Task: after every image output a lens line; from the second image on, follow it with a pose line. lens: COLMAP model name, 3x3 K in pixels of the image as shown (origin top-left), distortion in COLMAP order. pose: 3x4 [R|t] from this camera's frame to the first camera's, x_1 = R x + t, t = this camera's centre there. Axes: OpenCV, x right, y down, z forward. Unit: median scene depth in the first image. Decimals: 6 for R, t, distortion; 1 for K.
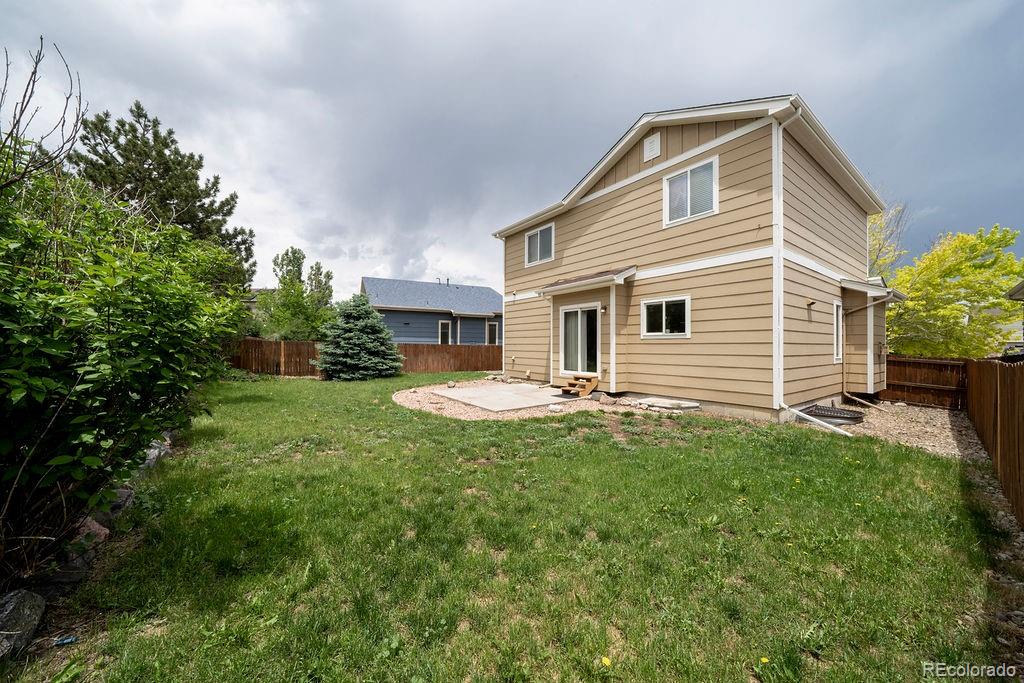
lens RADIAL K [[358.2, 0, 511.9], [0, 358.2, 342.2], [0, 0, 1]] dist [-0.007803, 0.000115]
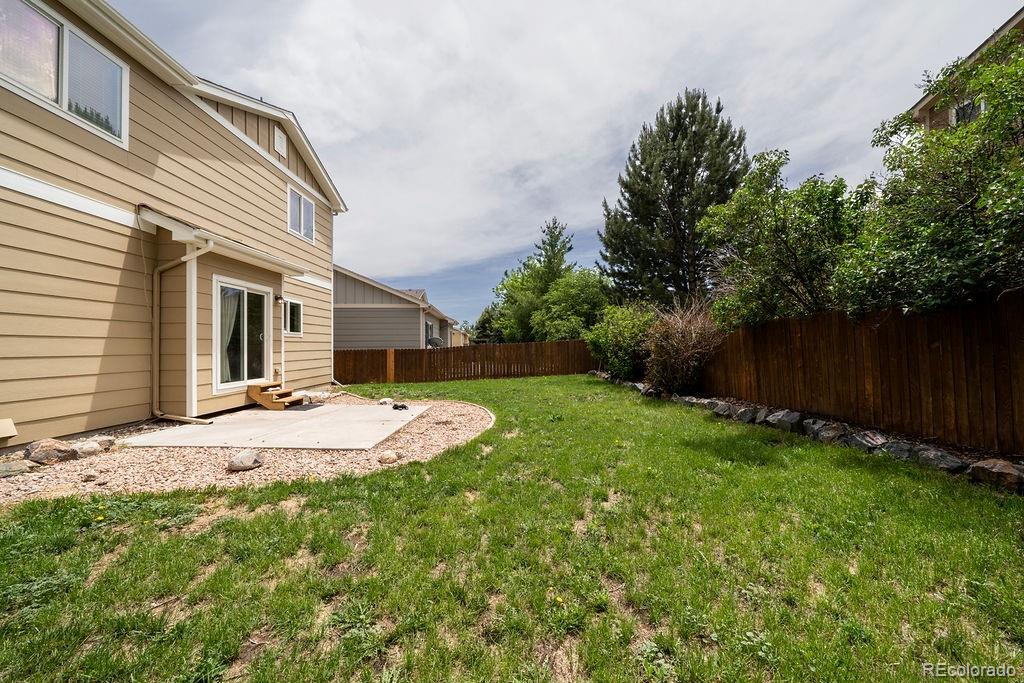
lens RADIAL K [[358.2, 0, 513.1], [0, 358.2, 343.3], [0, 0, 1]] dist [-0.007803, 0.000115]
pose [[-0.813128, 0.007698, 0.582034, -0.589162], [-0.000872, 0.999895, -0.014444, 0.019486], [-0.582084, -0.012252, -0.813036, 1.193478]]
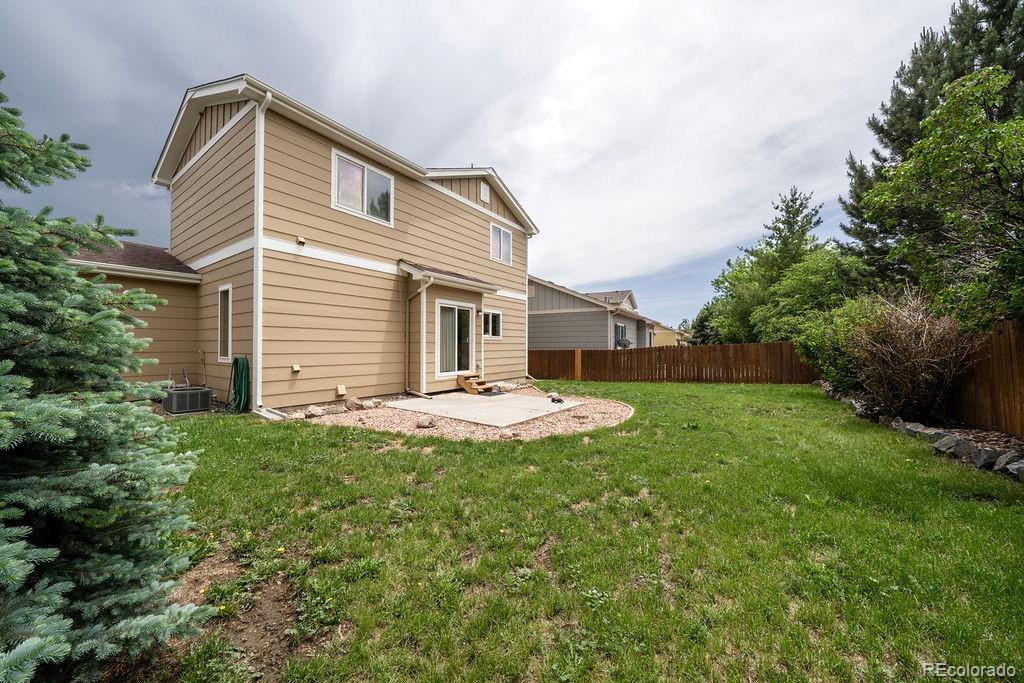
lens RADIAL K [[358.2, 0, 514.3], [0, 358.2, 341.8], [0, 0, 1]] dist [-0.007803, 0.000115]
pose [[-0.341190, 0.009167, 0.939950, -0.730200], [-0.011830, 0.999831, -0.014045, 0.013572], [-0.939920, -0.015912, -0.341024, 1.123499]]
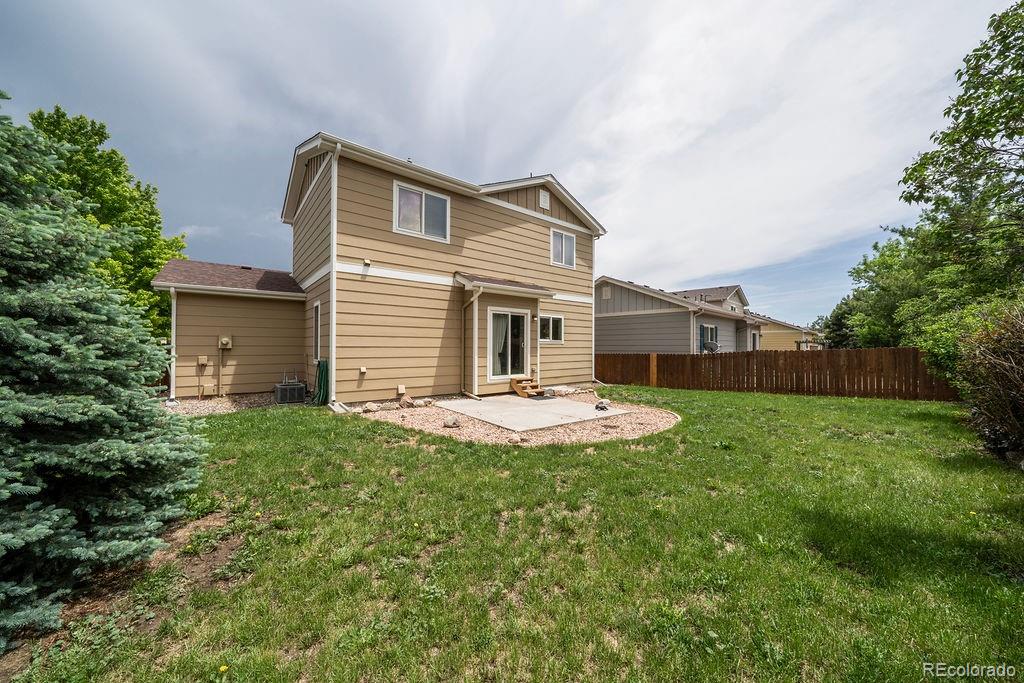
lens RADIAL K [[358.2, 0, 514.3], [0, 358.2, 341.5], [0, 0, 1]] dist [-0.007803, 0.000115]
pose [[-0.064042, 0.011218, 0.997884, -0.777290], [-0.014598, 0.999819, -0.012177, 0.000092], [-0.997840, -0.015347, -0.063867, 0.999761]]
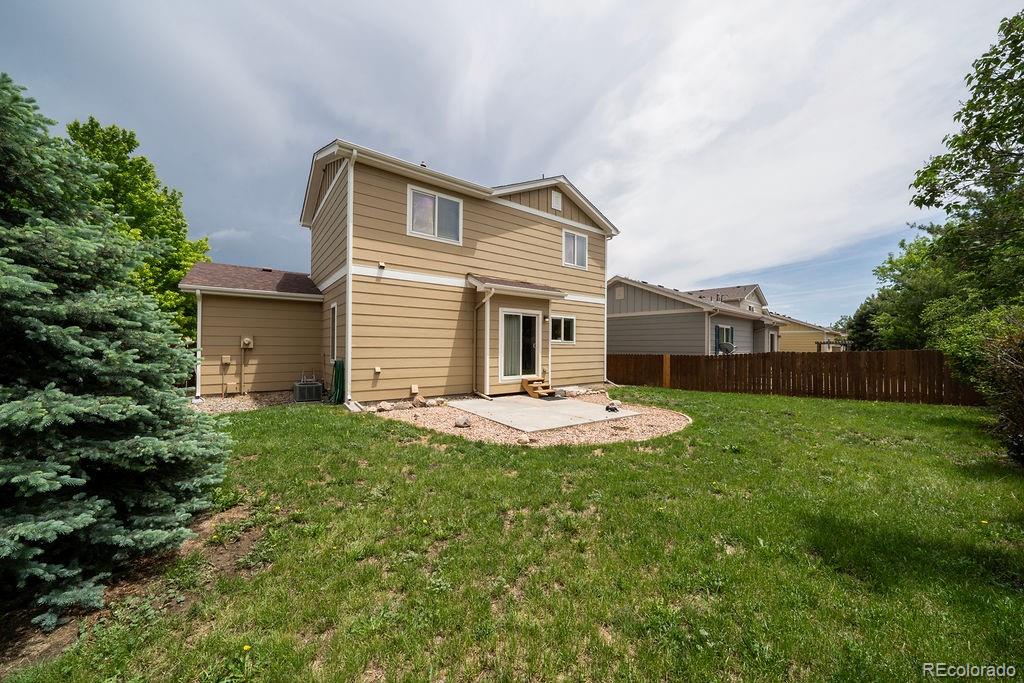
lens RADIAL K [[358.2, 0, 514.2], [0, 358.2, 342.0], [0, 0, 1]] dist [-0.007803, 0.000115]
pose [[-0.025808, 0.007747, 0.999637, -0.786183], [-0.018259, 0.999800, -0.008219, -0.003955], [-0.999500, -0.018464, -0.025661, 0.994217]]
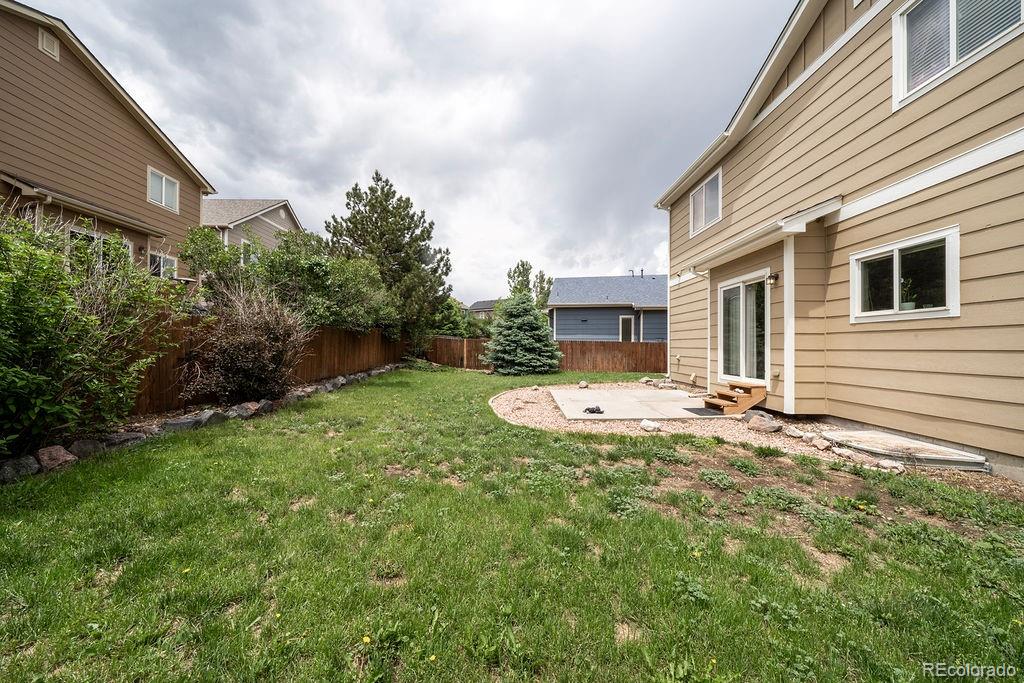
lens RADIAL K [[358.2, 0, 507.6], [0, 358.2, 342.4], [0, 0, 1]] dist [-0.007803, 0.000115]
pose [[0.792086, -0.006058, -0.610380, 0.236259], [0.004902, 0.999982, -0.003564, 0.016644], [0.610390, -0.000169, 0.792101, 0.197821]]
